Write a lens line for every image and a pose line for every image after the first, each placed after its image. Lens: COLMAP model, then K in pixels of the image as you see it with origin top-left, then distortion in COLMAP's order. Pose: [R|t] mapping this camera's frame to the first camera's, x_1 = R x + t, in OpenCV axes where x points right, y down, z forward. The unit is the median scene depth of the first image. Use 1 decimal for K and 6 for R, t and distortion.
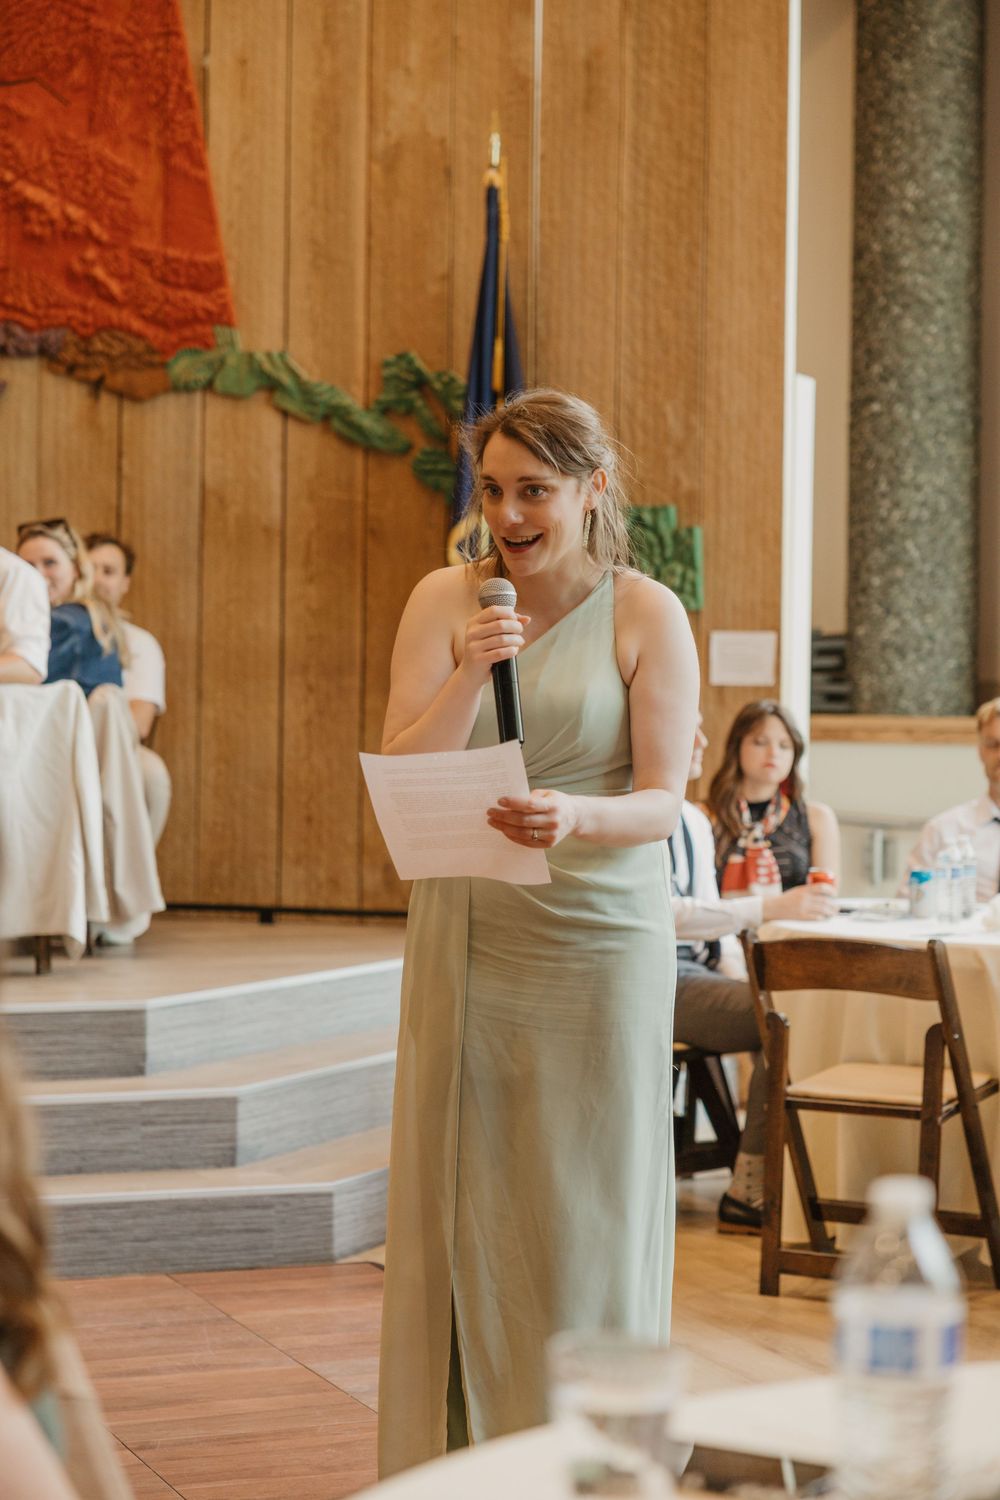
lens RADIAL K [[2877.0, 0, 495.9], [0, 2877.0, 740.6], [0, 0, 1]] dist [0.028686, 0.000000]
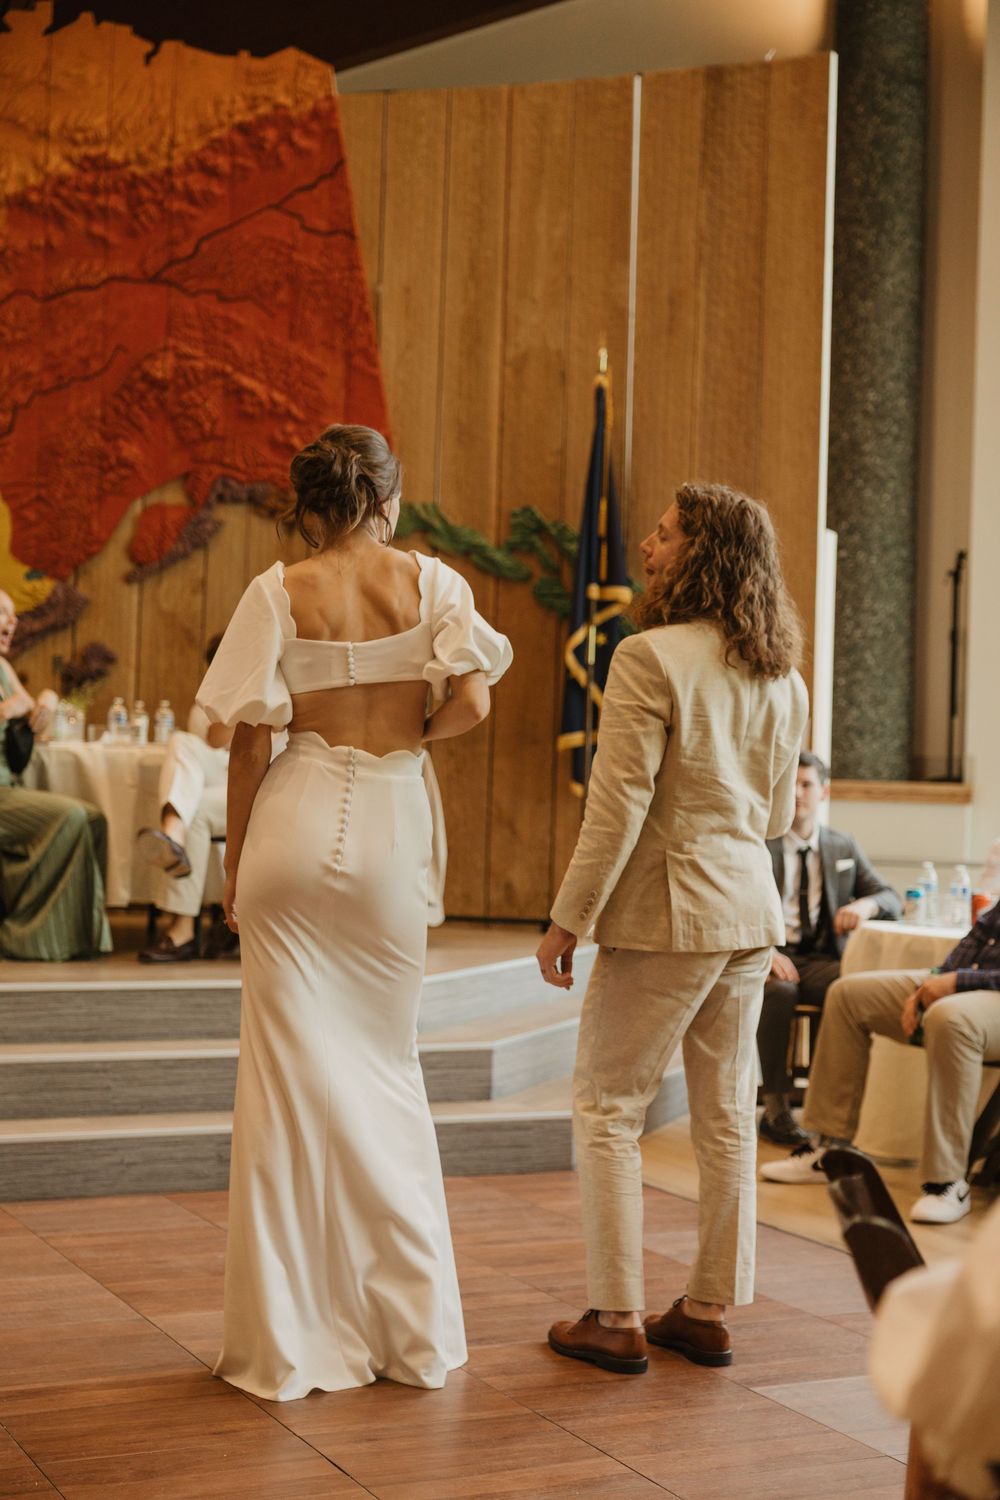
lens RADIAL K [[2217.2, 0, 502.8], [0, 2217.2, 748.5], [0, 0, 1]] dist [0.014089, 0.000000]
pose [[0.998232, 0.017338, 0.056852, -0.098971], [-0.016089, 0.999621, -0.022354, 0.002657], [-0.057218, 0.021400, 0.998132, -0.038892]]
